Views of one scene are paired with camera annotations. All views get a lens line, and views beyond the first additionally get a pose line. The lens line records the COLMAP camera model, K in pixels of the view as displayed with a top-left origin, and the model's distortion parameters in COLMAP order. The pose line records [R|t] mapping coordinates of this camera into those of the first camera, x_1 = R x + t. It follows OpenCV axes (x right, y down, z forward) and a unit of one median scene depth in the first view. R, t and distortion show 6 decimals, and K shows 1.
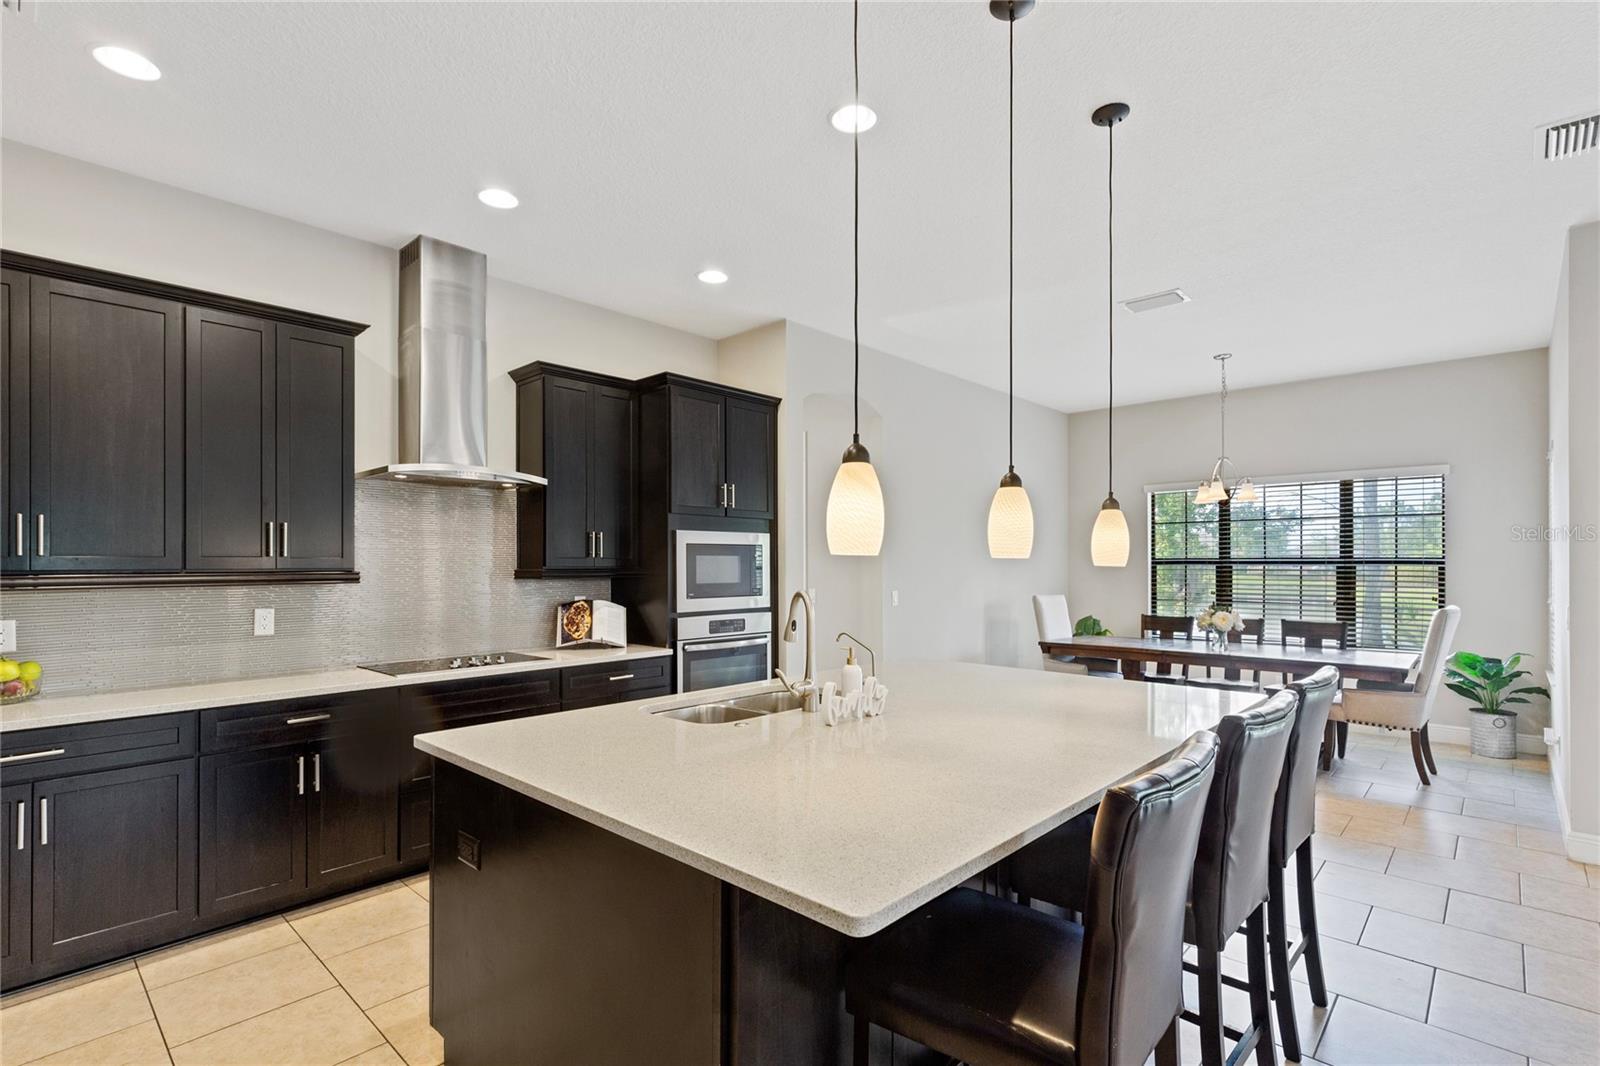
lens RADIAL K [[758.2, 0, 804.0], [0, 758.2, 545.4], [0, 0, 1]] dist [0.024992, 0.000265]
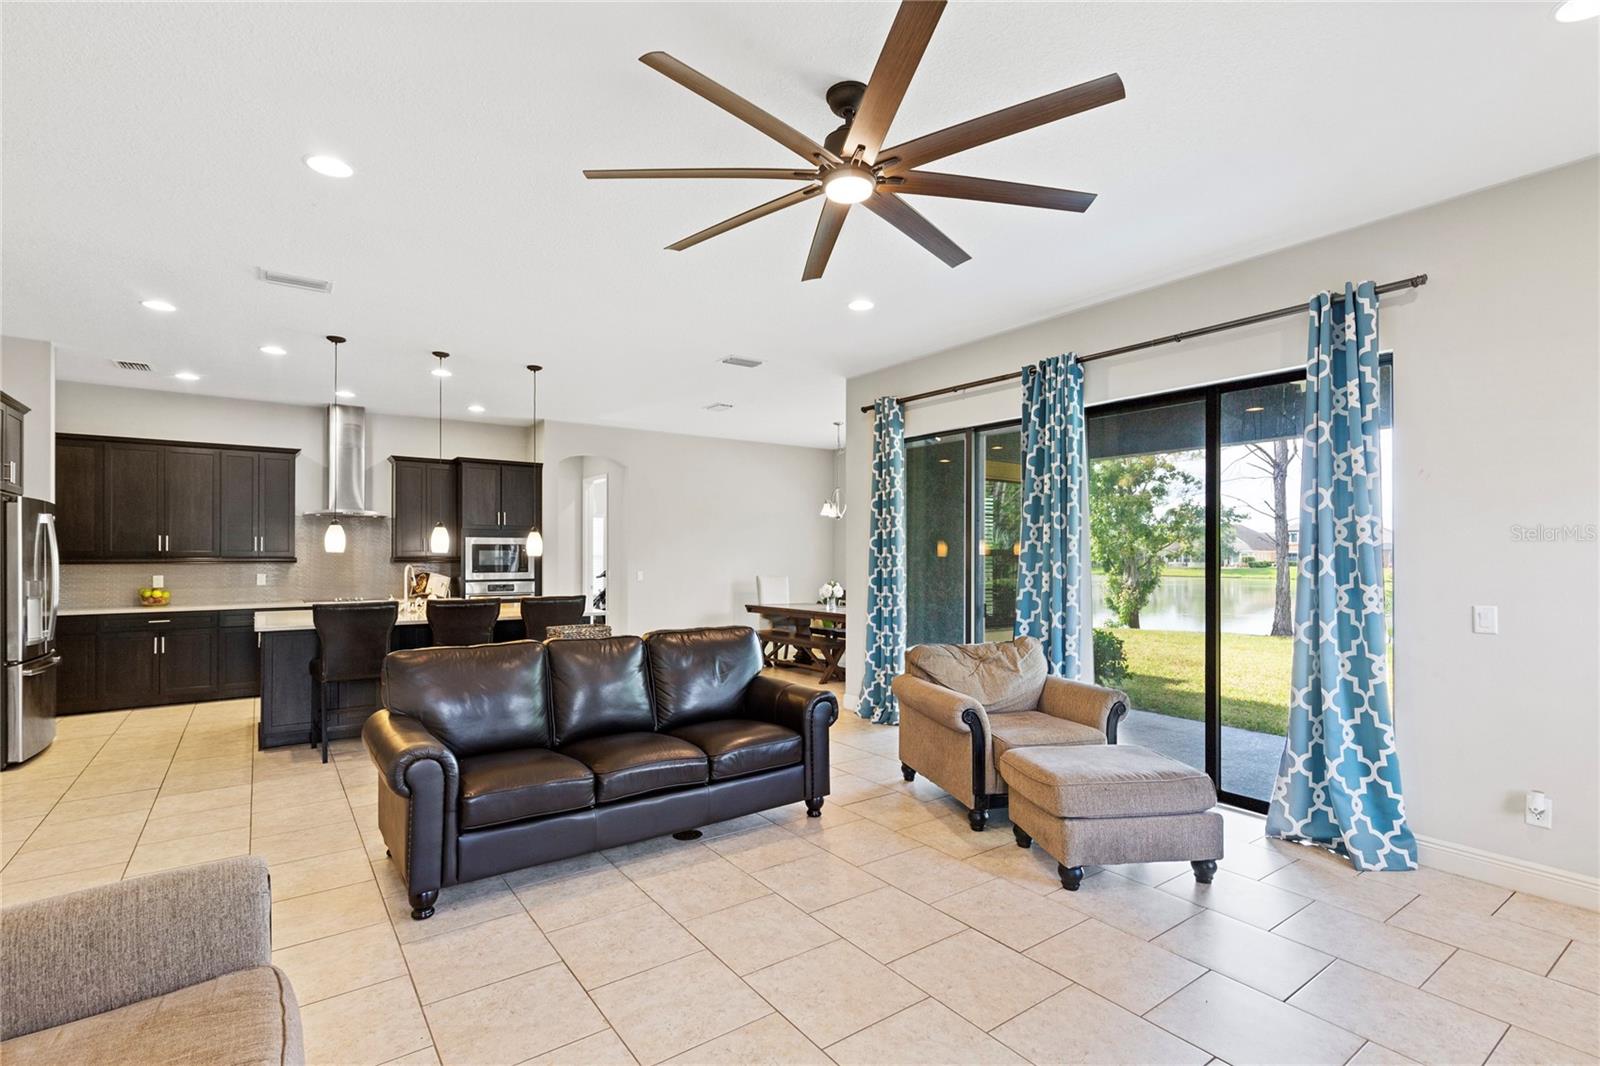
lens RADIAL K [[758.2, 0, 804.0], [0, 758.2, 545.4], [0, 0, 1]] dist [0.024992, 0.000265]
pose [[0.980982, -0.003792, -0.194061, 1.058250], [0.005099, 0.999968, 0.006234, -0.007370], [0.194031, -0.007105, 0.980970, -0.741286]]
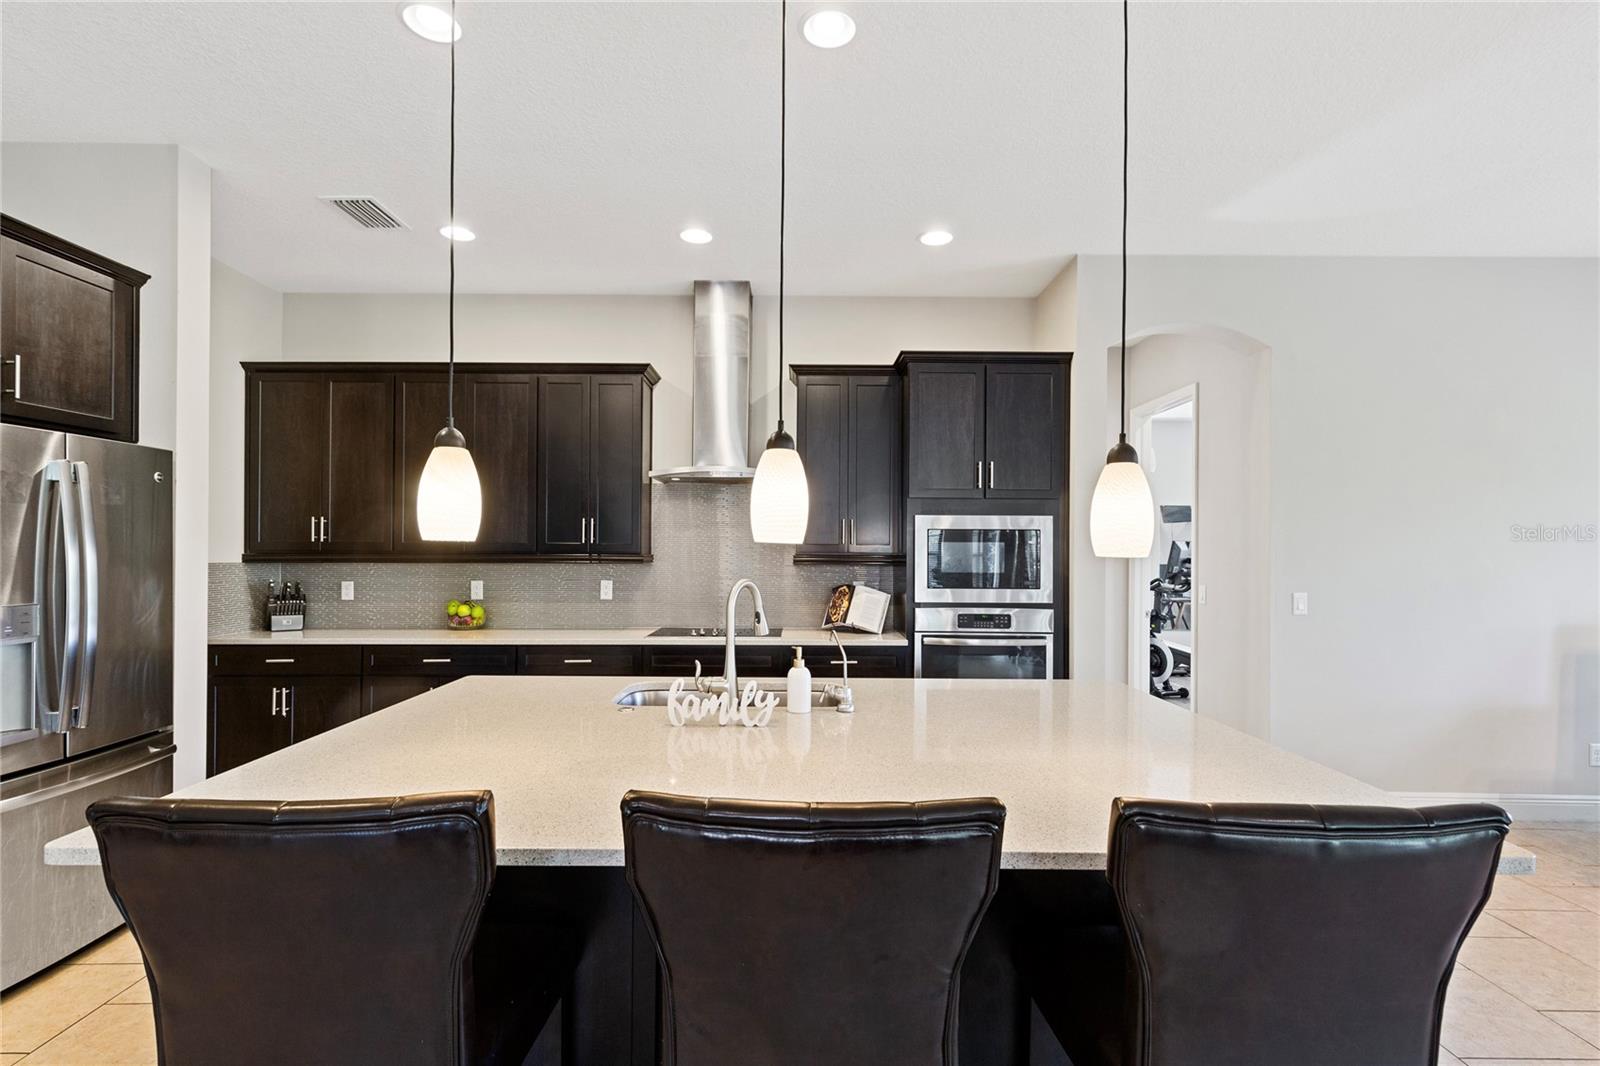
lens RADIAL K [[758.2, 0, 804.0], [0, 758.2, 545.4], [0, 0, 1]] dist [0.024992, 0.000265]
pose [[0.684644, 0.004112, -0.728866, 0.428110], [0.010892, 0.999815, 0.015872, 0.000516], [0.728797, -0.018806, 0.684472, 0.248073]]
